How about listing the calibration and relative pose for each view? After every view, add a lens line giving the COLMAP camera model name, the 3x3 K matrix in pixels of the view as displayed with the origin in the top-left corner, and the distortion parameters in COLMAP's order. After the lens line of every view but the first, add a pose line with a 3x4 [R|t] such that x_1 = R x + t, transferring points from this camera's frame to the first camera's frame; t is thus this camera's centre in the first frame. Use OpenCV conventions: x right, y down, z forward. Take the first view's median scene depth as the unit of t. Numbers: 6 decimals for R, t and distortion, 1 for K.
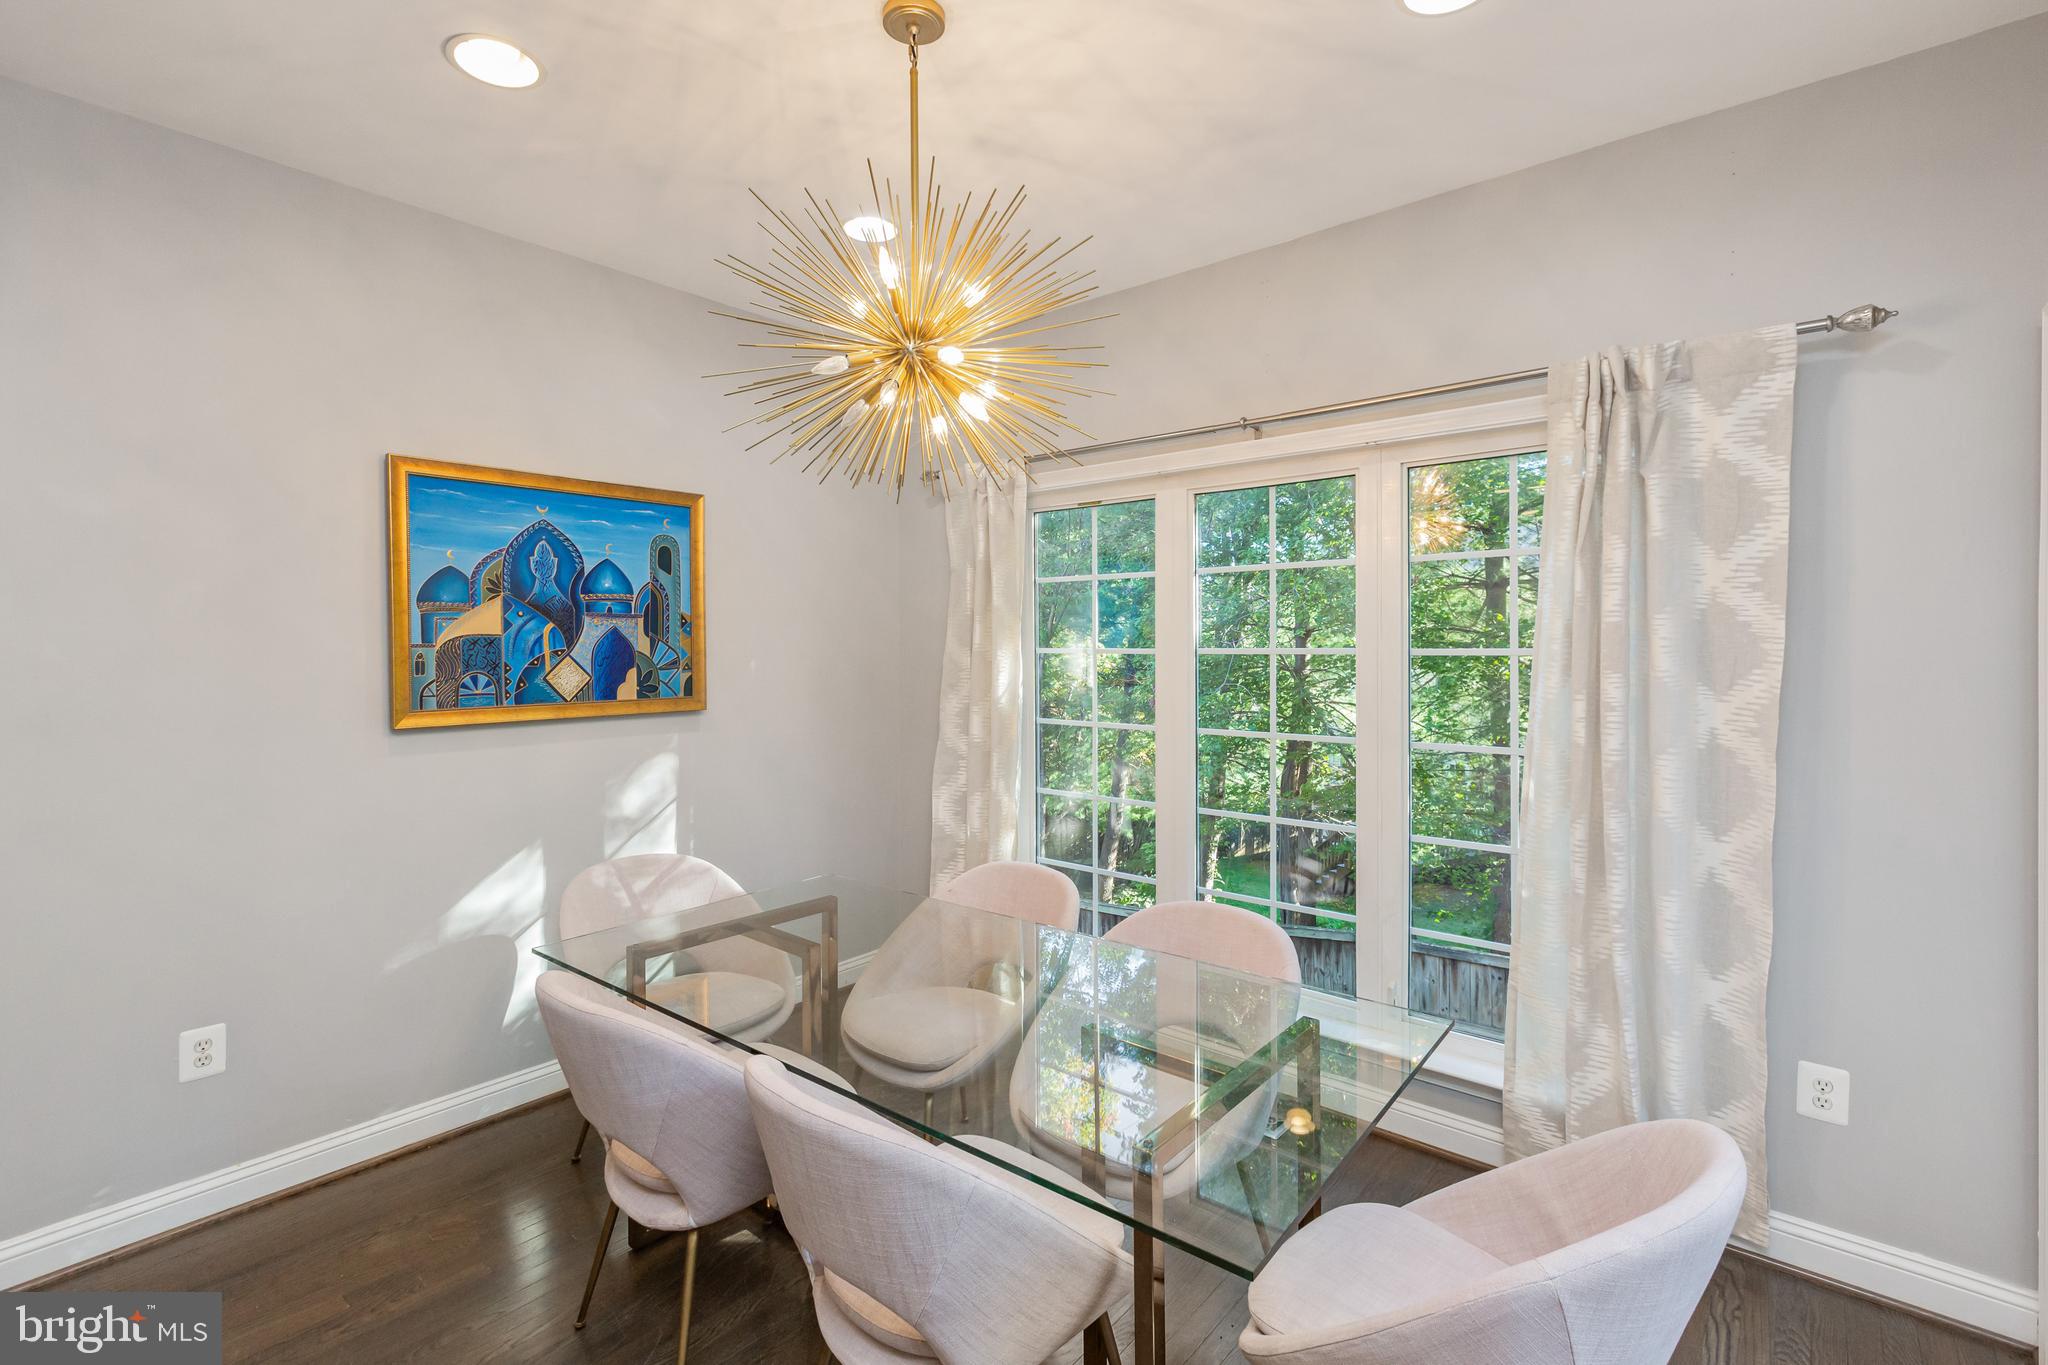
lens RADIAL K [[913.1, 0, 1028.1], [0, 913.1, 660.6], [0, 0, 1]] dist [0.002978, -0.002017]
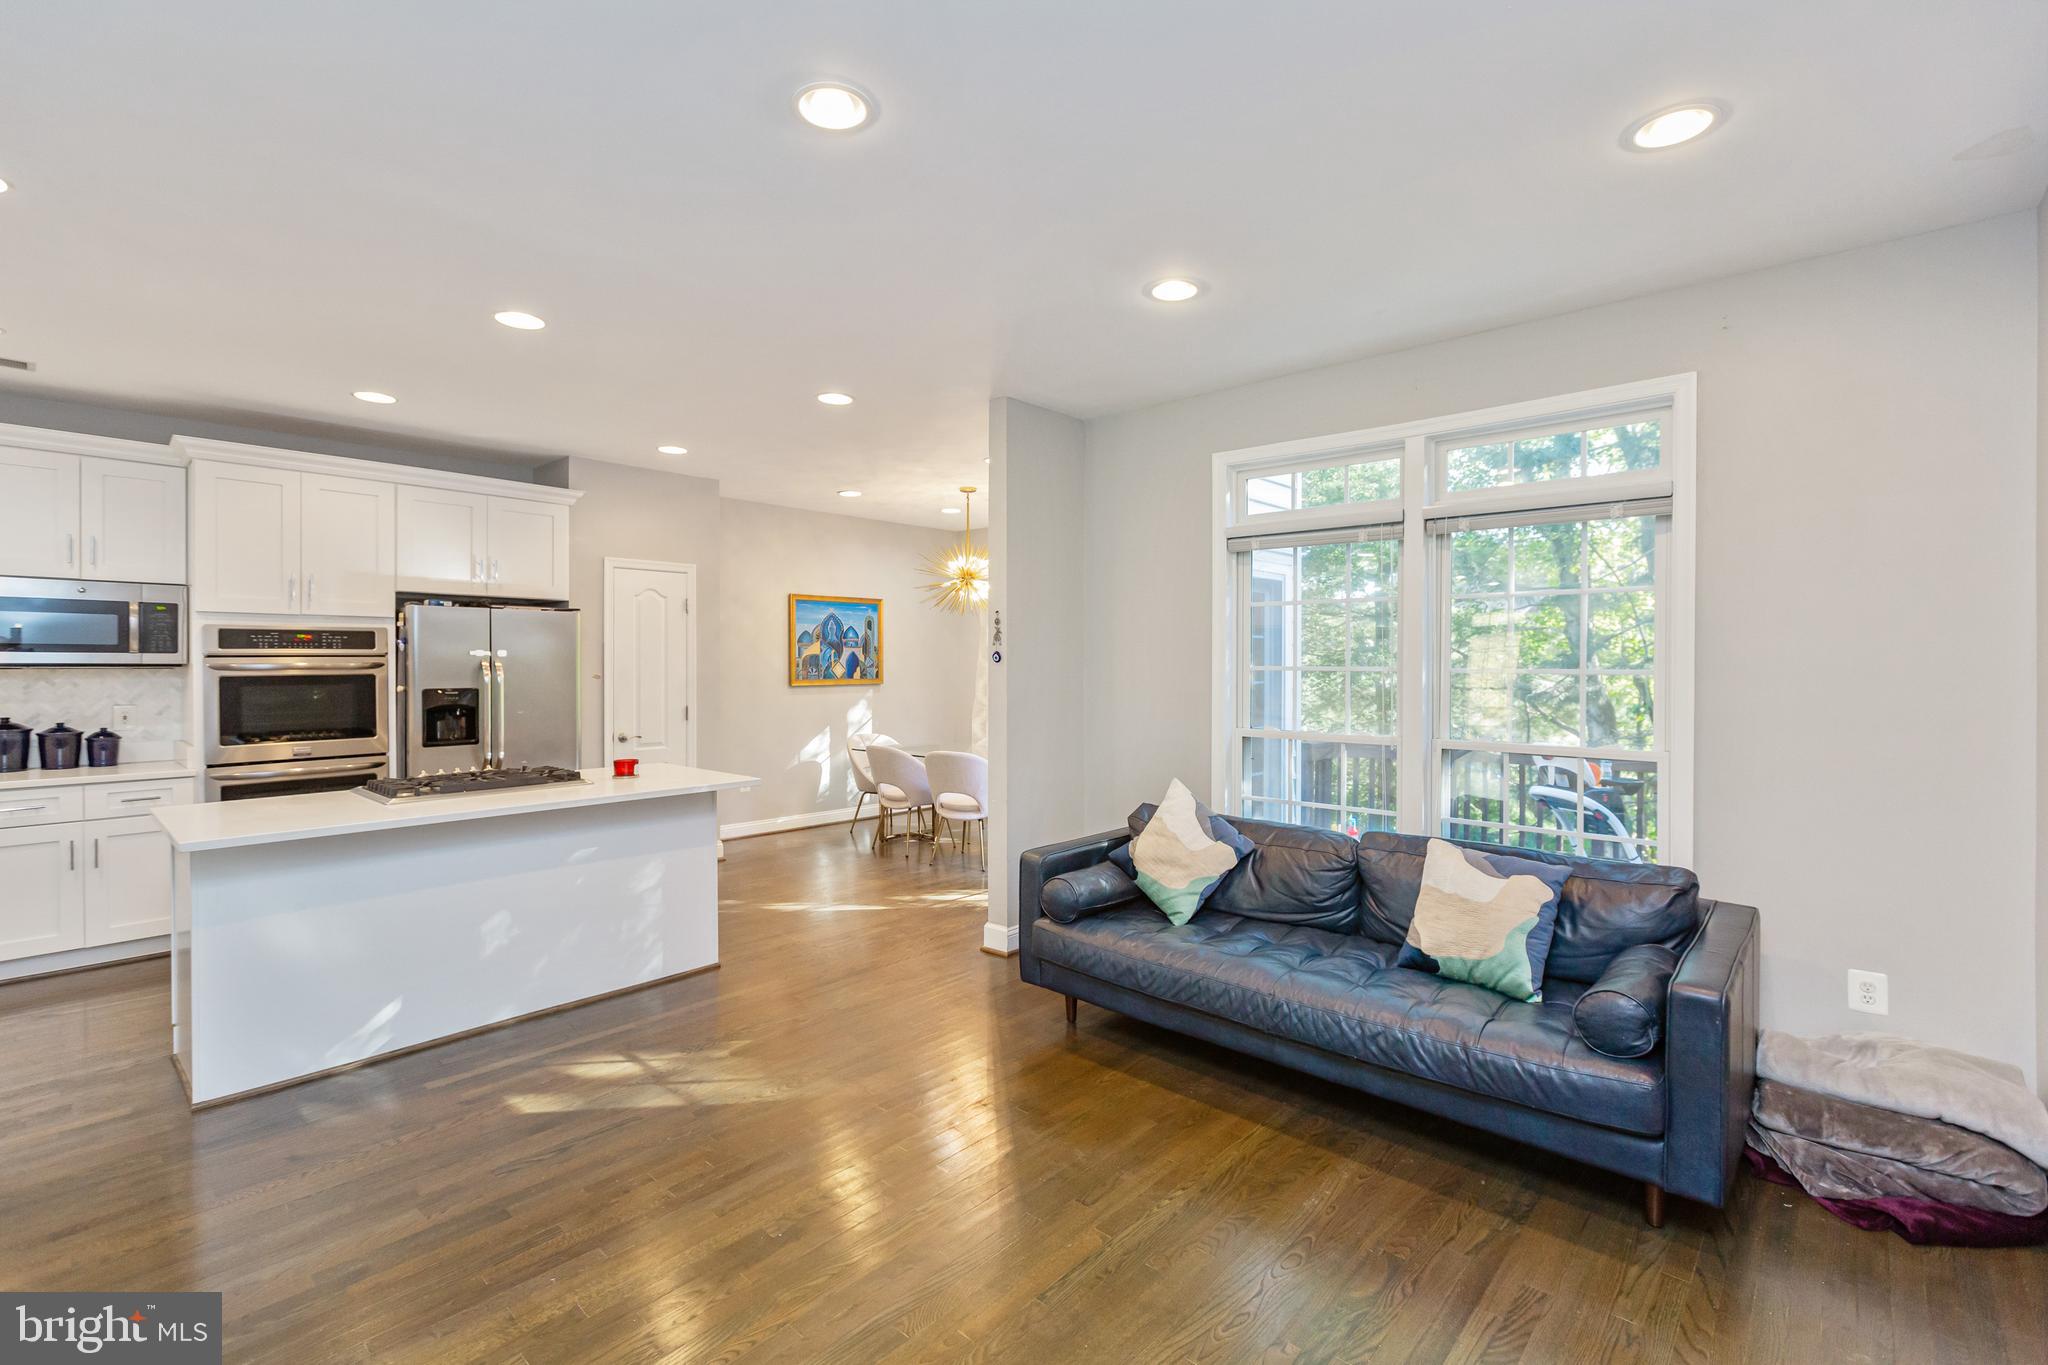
lens RADIAL K [[913.1, 0, 1021.5], [0, 913.1, 672.4], [0, 0, 1]] dist [0.002978, -0.002017]
pose [[0.998705, 0.004315, -0.050686, 0.183169], [-0.004575, 0.999977, -0.005019, 0.038220], [0.050663, 0.005245, 0.998702, -1.738898]]
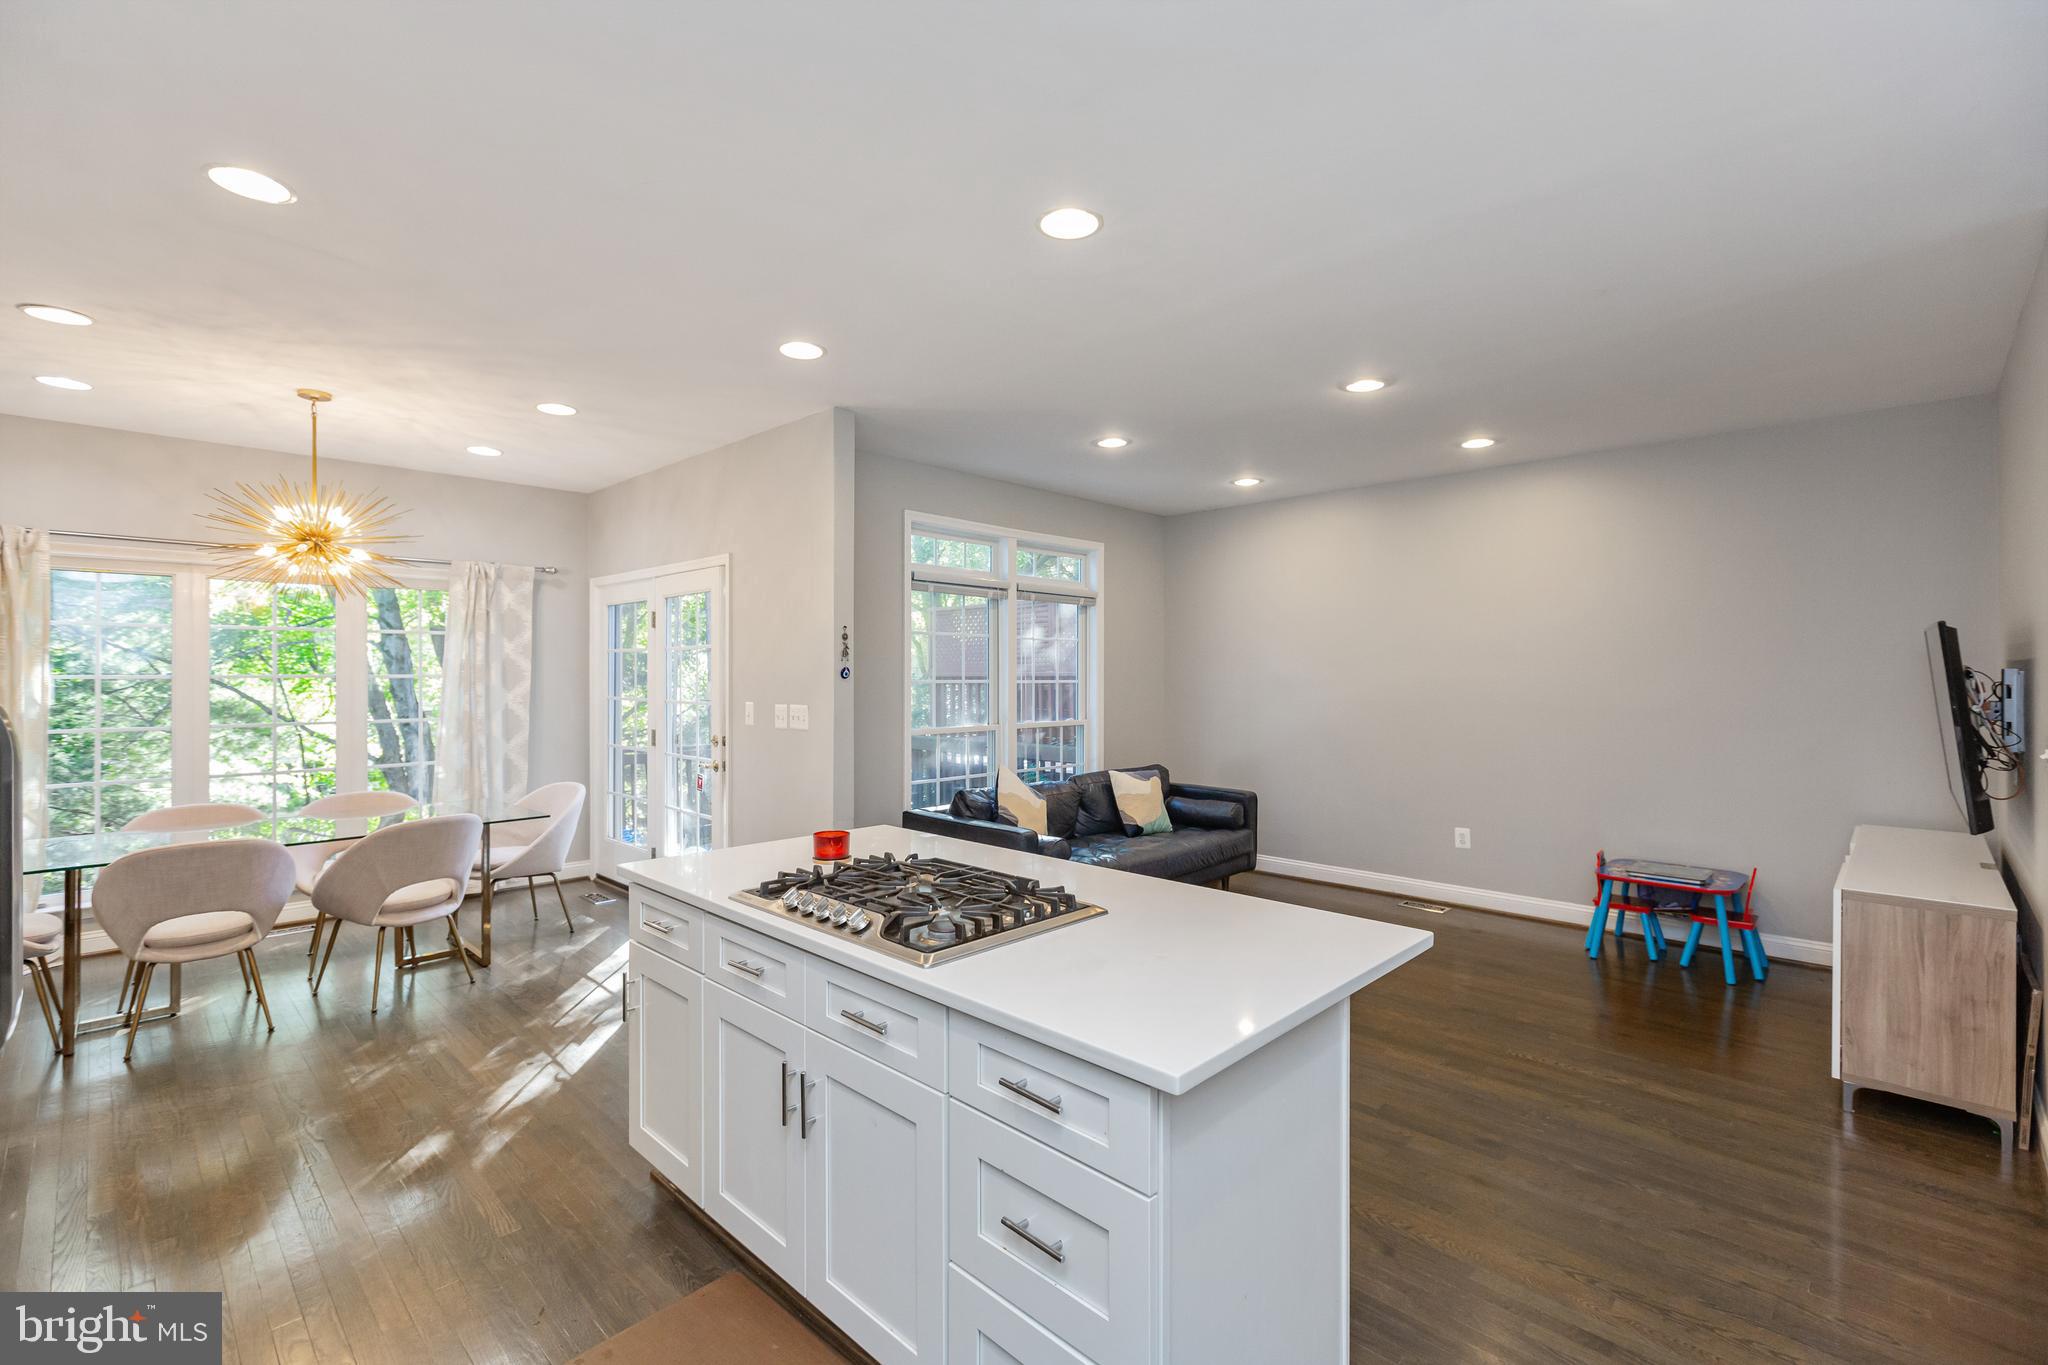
lens RADIAL K [[913.1, 0, 1006.8], [0, 913.1, 671.0], [0, 0, 1]] dist [0.002978, -0.002017]
pose [[0.083907, 0.004827, 0.996462, -1.439828], [0.016863, 0.999838, -0.006263, 0.014889], [-0.996331, 0.017329, 0.083813, -0.573886]]
